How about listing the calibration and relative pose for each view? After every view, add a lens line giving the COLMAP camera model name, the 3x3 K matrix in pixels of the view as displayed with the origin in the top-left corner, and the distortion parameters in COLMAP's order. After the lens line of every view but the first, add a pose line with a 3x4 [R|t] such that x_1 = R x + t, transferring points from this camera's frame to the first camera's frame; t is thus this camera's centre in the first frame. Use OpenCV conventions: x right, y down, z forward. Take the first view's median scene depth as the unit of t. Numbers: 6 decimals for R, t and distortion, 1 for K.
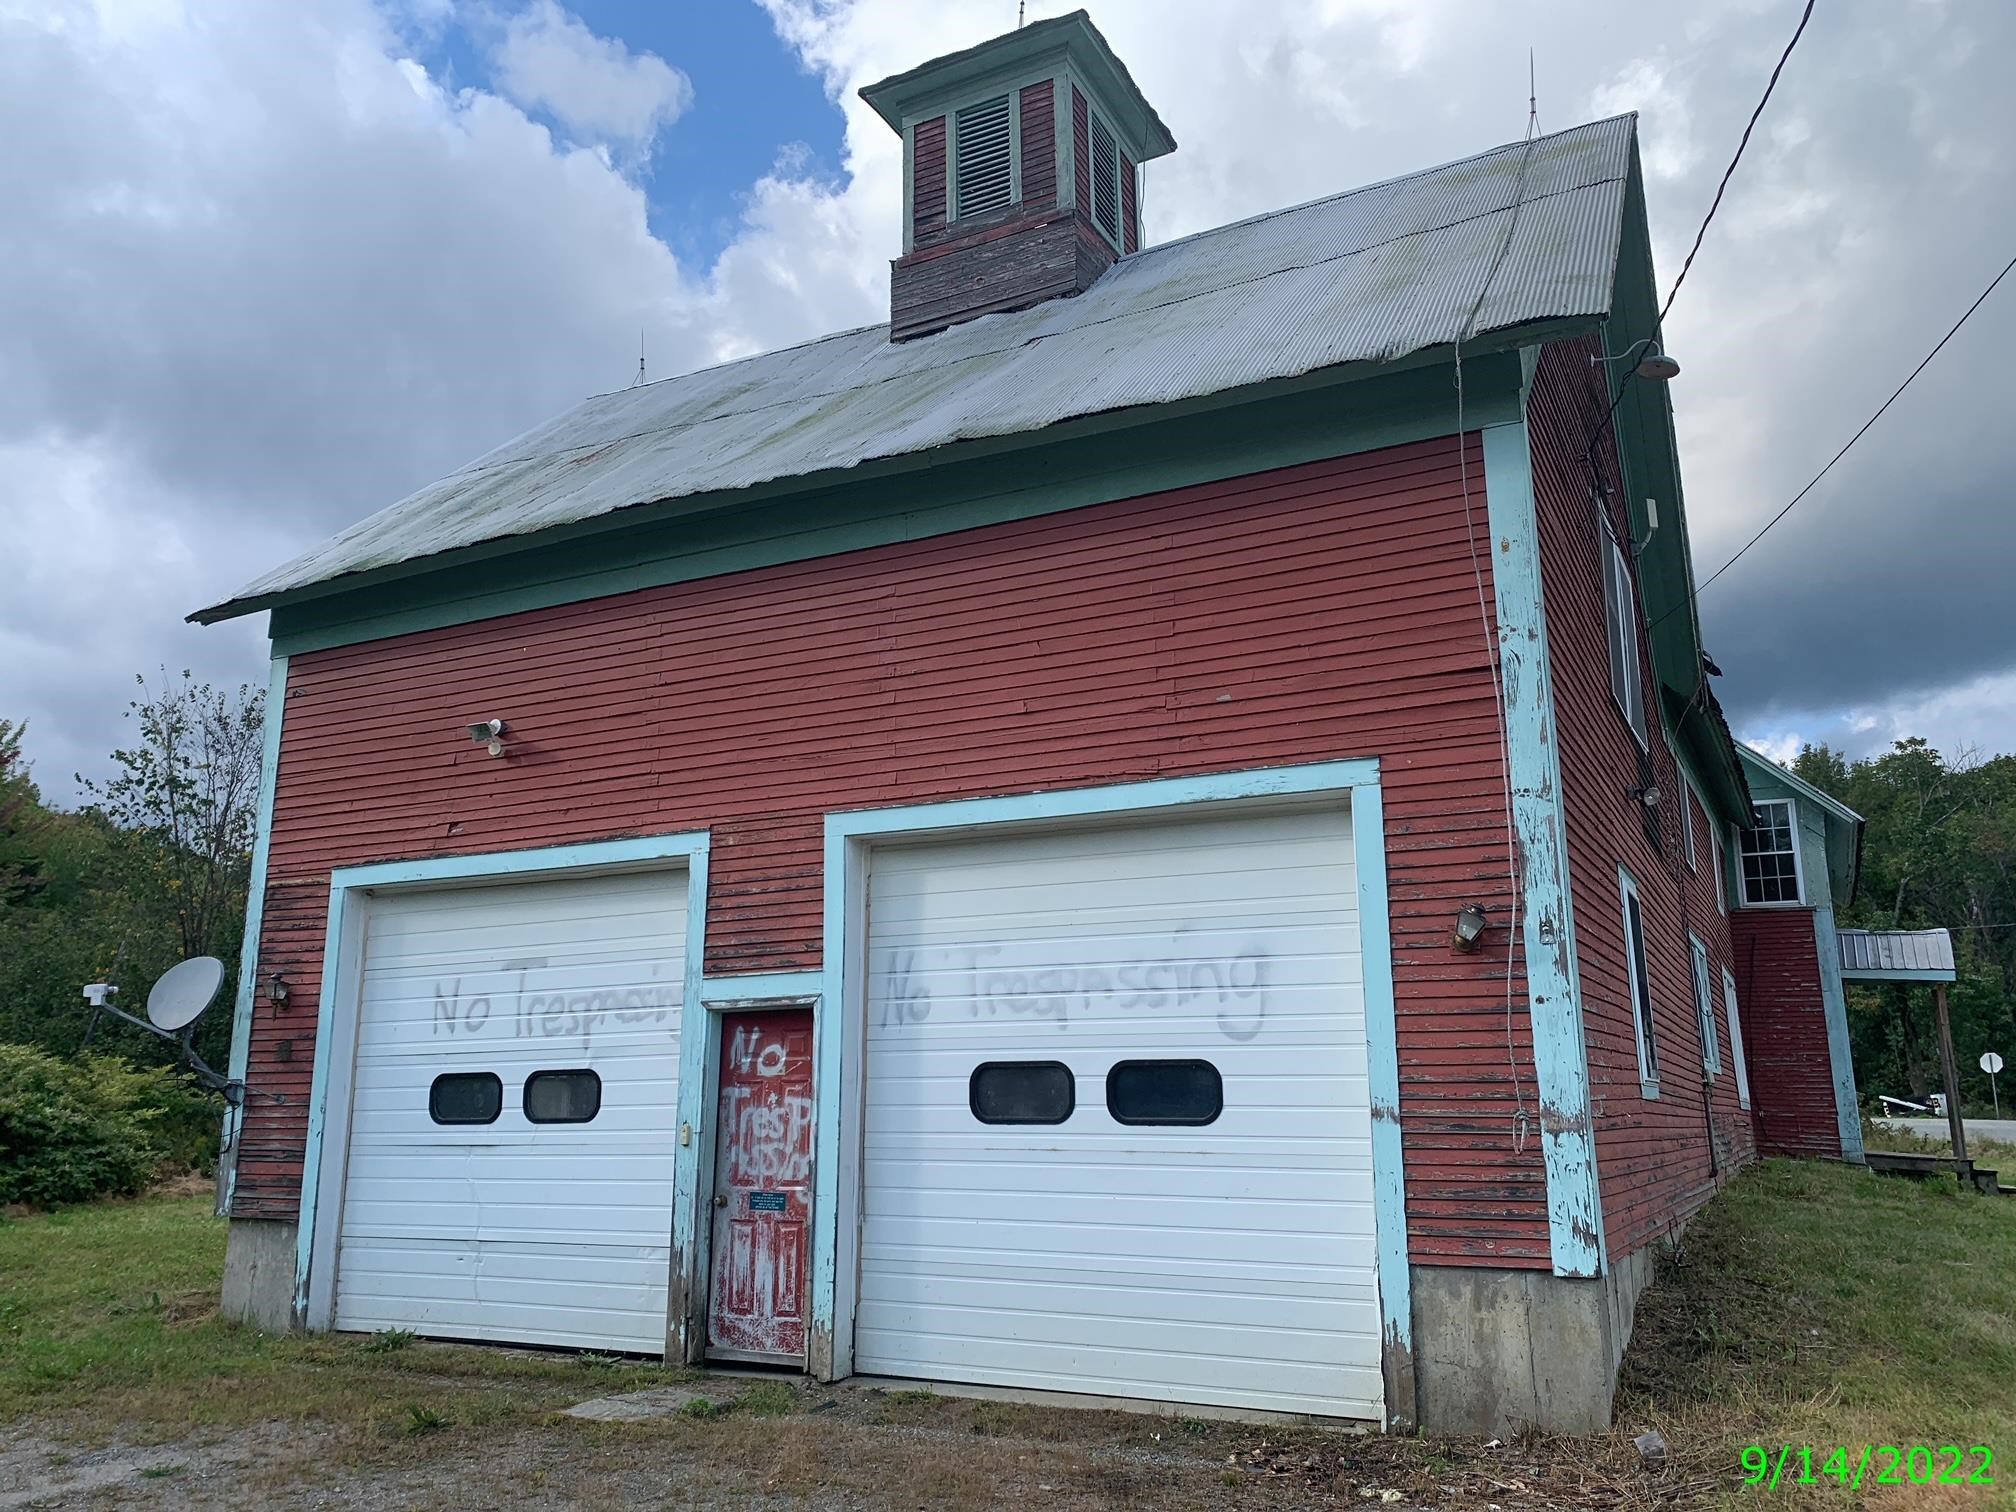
lens RADIAL K [[1539.0, 0, 967.3], [0, 1539.0, 754.4], [0, 0, 1]] dist [0.200878, -0.449689]
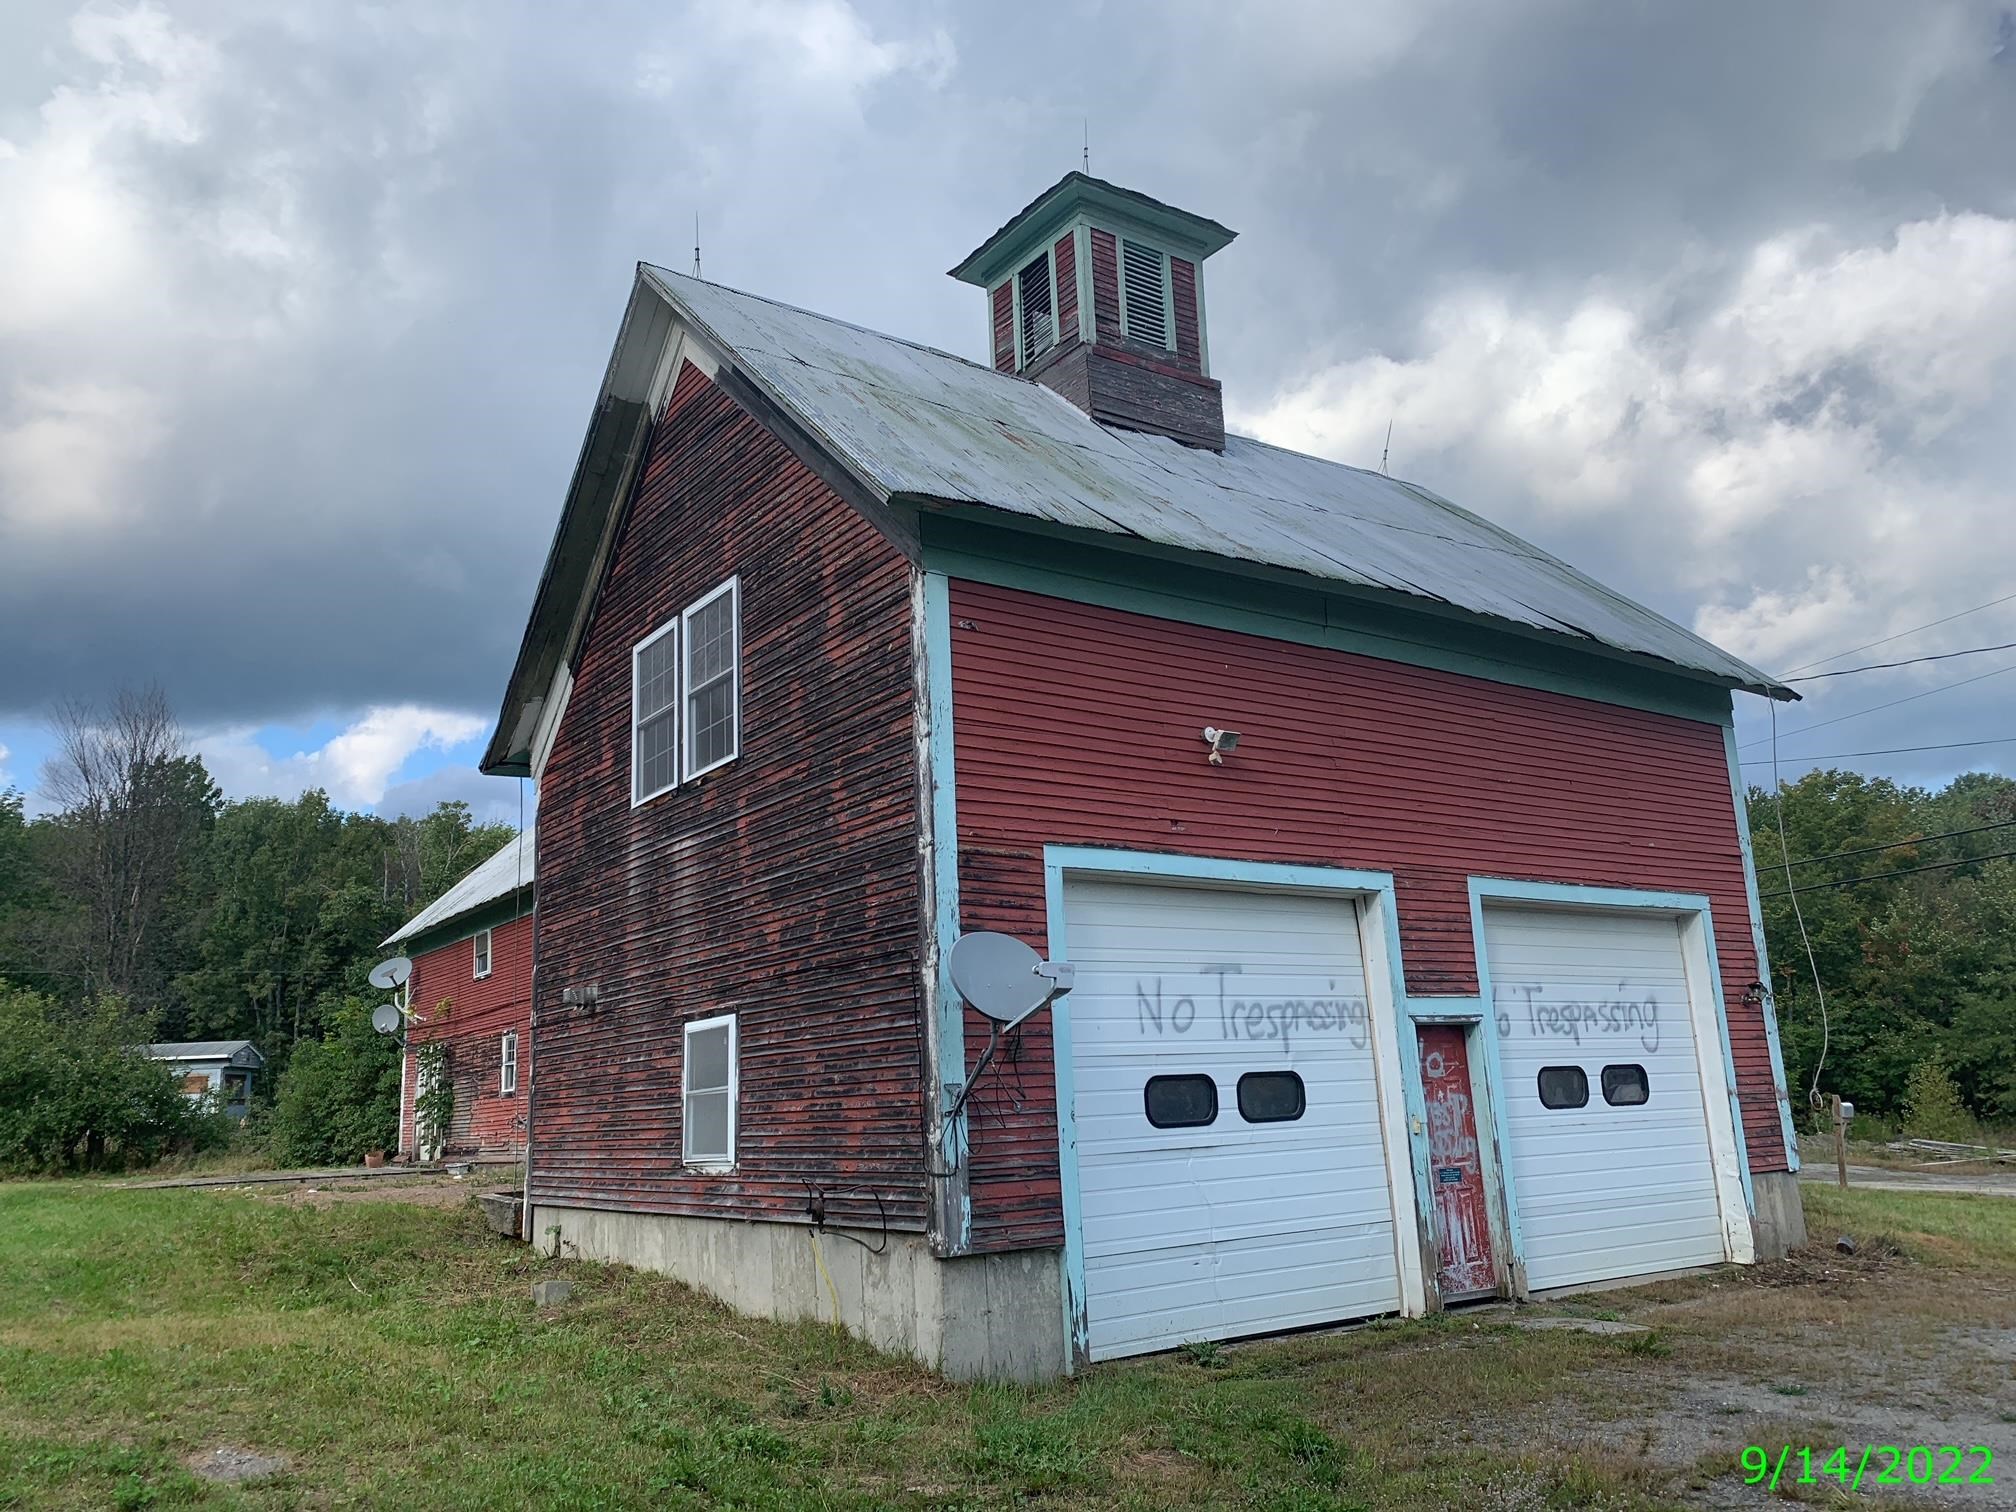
lens RADIAL K [[1557.3, 0, 1006.8], [0, 1557.3, 741.1], [0, 0, 1]] dist [0.054469, -0.034127]
pose [[0.440789, 0.184400, 0.878466, -1.376702], [-0.165396, 0.978599, -0.122428, 0.146640], [-0.882241, -0.091330, 0.461855, 0.712745]]
